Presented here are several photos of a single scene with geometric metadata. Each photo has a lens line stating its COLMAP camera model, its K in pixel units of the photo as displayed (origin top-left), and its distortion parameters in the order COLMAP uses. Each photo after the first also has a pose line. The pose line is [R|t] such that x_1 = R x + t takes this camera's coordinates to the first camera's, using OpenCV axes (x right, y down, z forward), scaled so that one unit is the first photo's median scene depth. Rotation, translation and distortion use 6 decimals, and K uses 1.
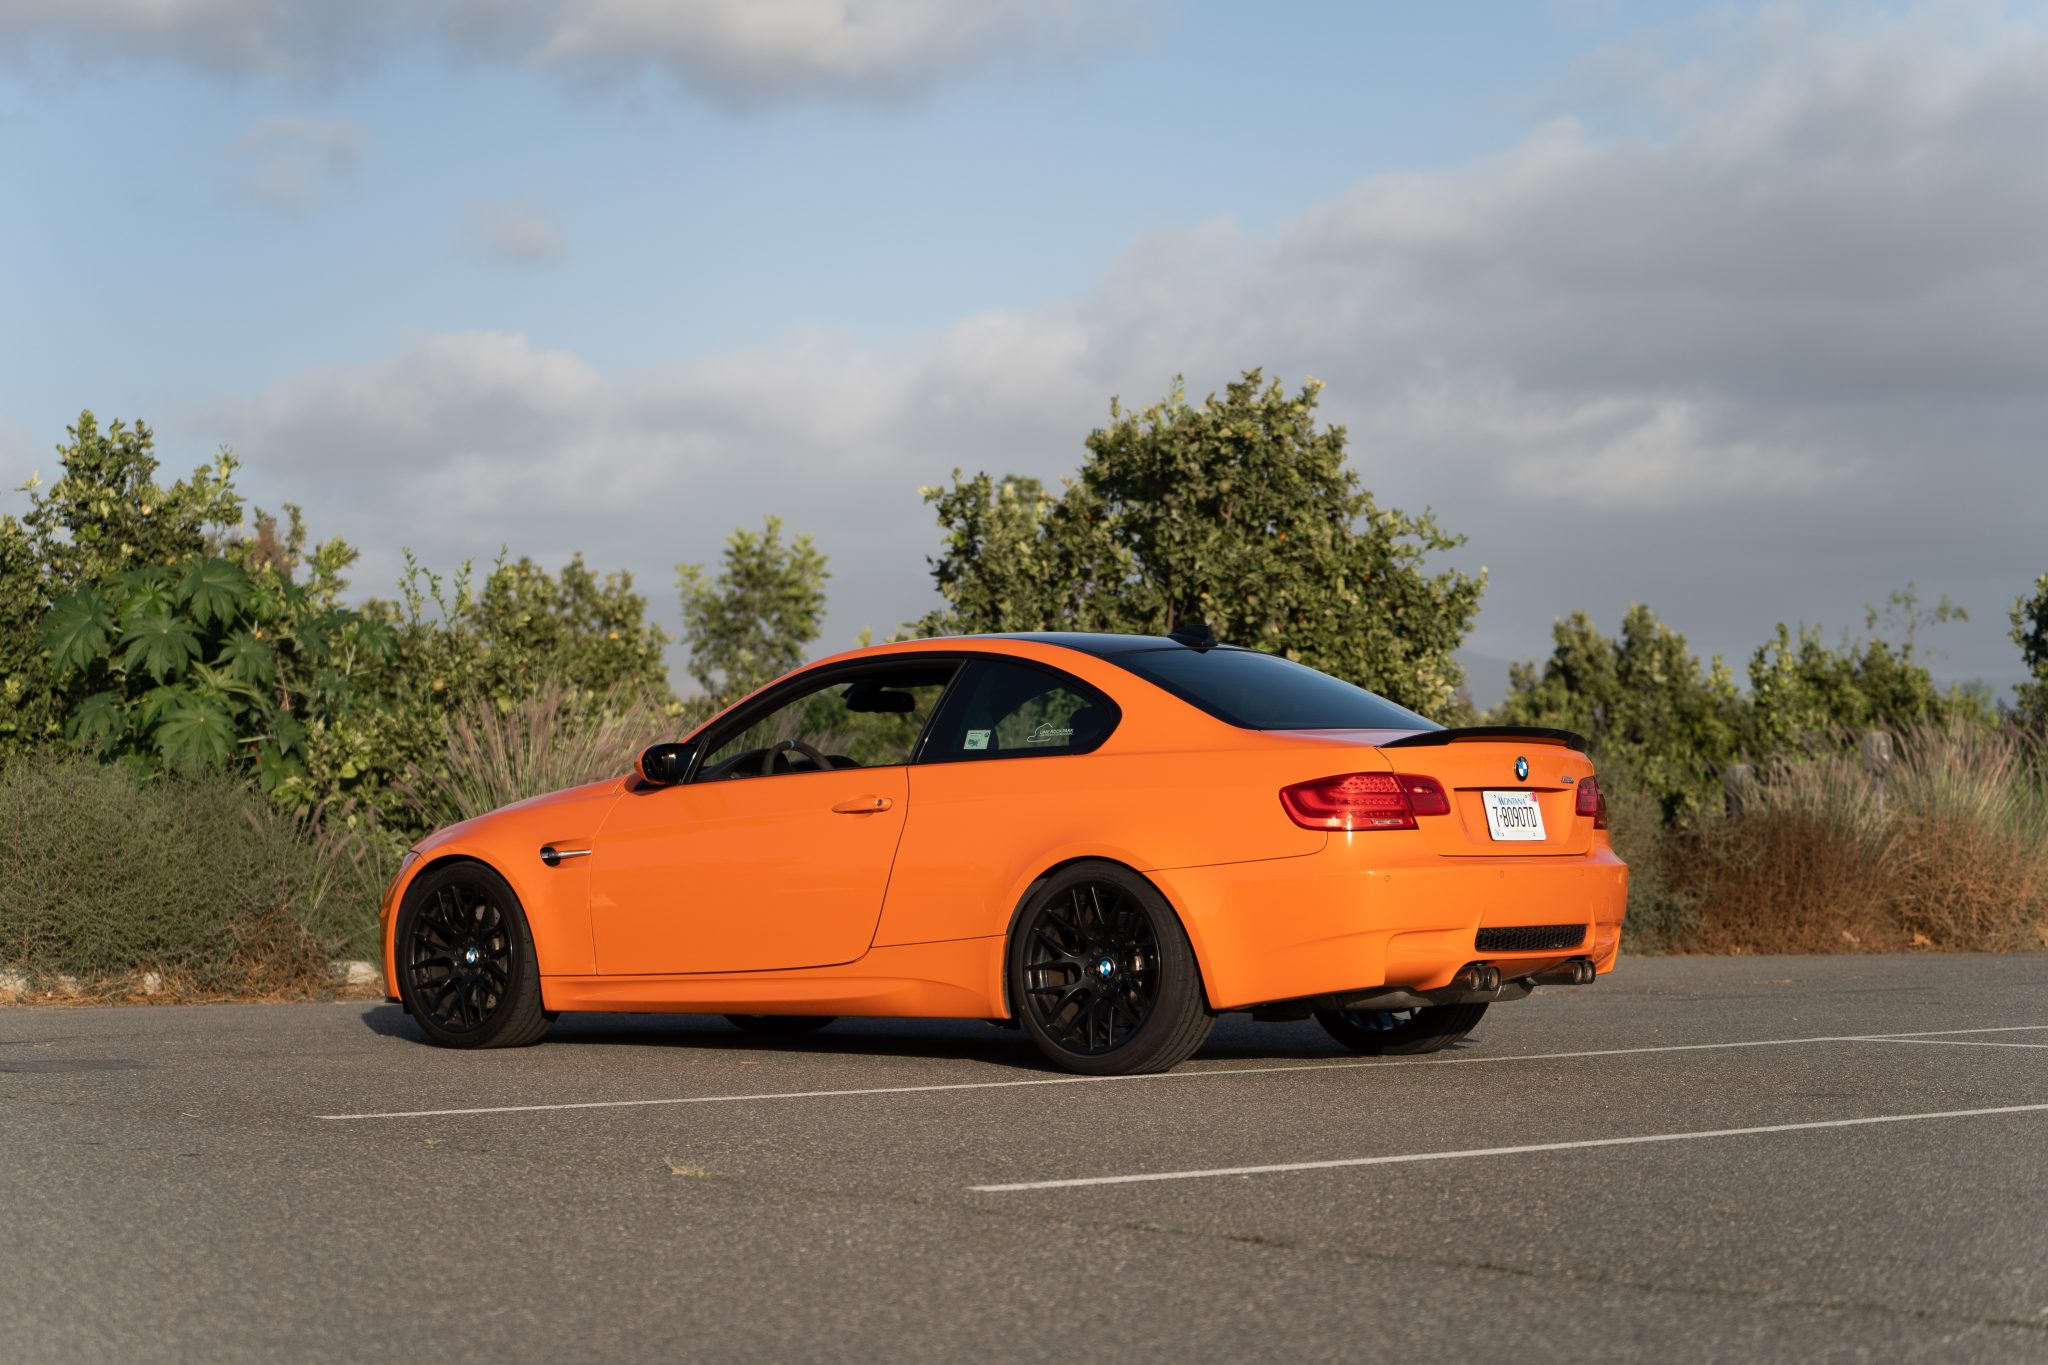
lens RADIAL K [[4288.9, 0, 1024.0], [0, 4288.9, 682.5], [0, 0, 1]] dist [-0.183991, 0.032859]
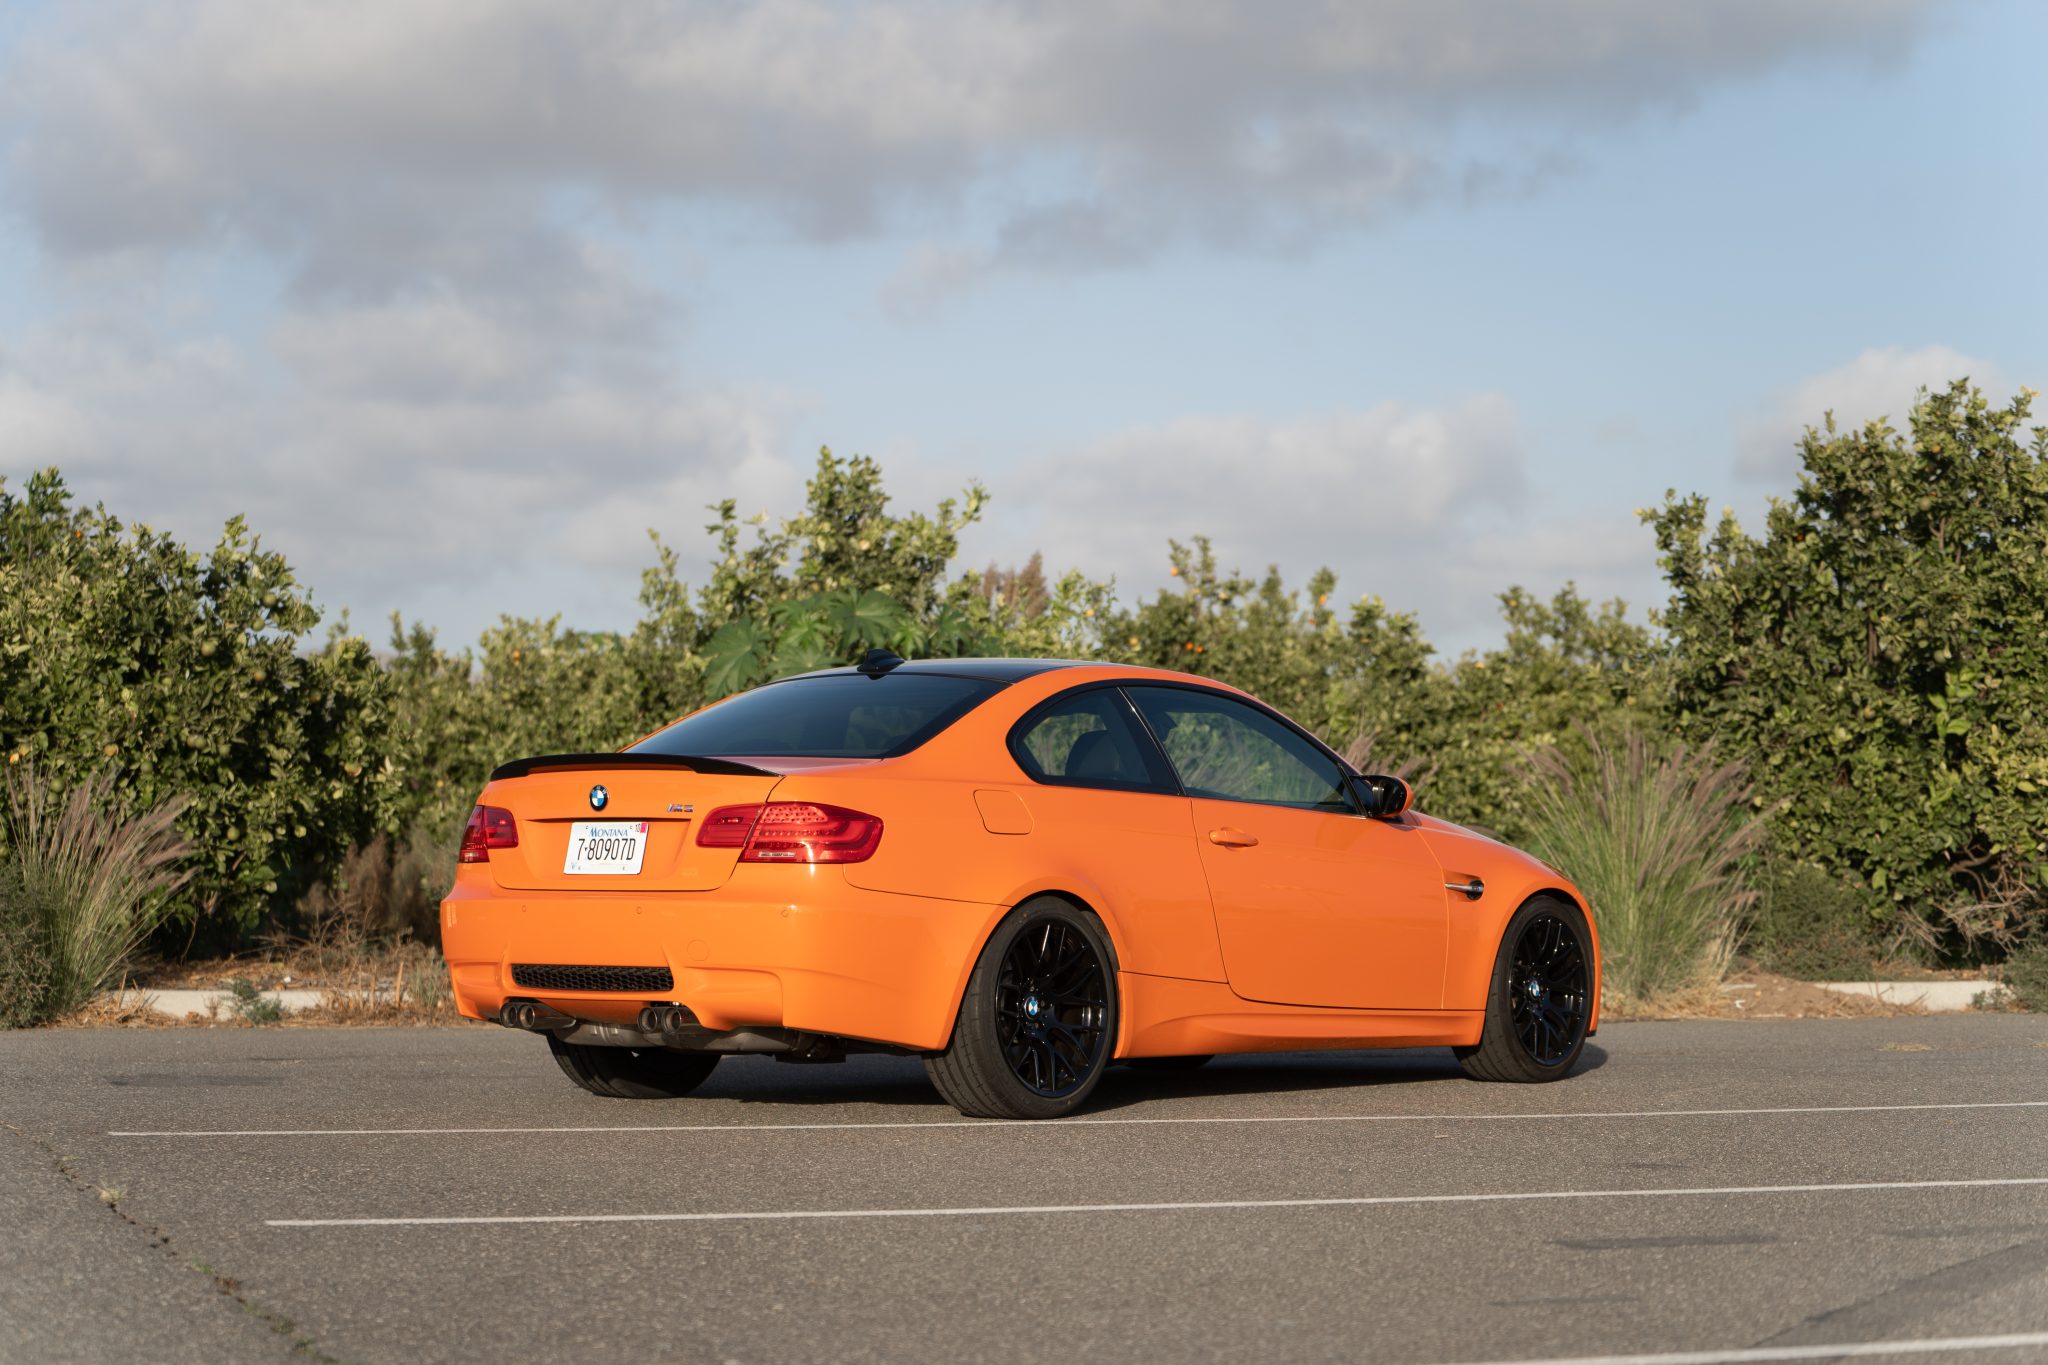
lens RADIAL K [[4288.9, 0, 1024.0], [0, 4288.9, 682.5], [0, 0, 1]] dist [-0.183991, 0.032859]
pose [[0.937956, -0.005034, -0.346718, 0.184130], [0.002585, 0.999968, -0.007527, 0.000341], [0.346745, 0.006164, 0.937939, 0.050161]]
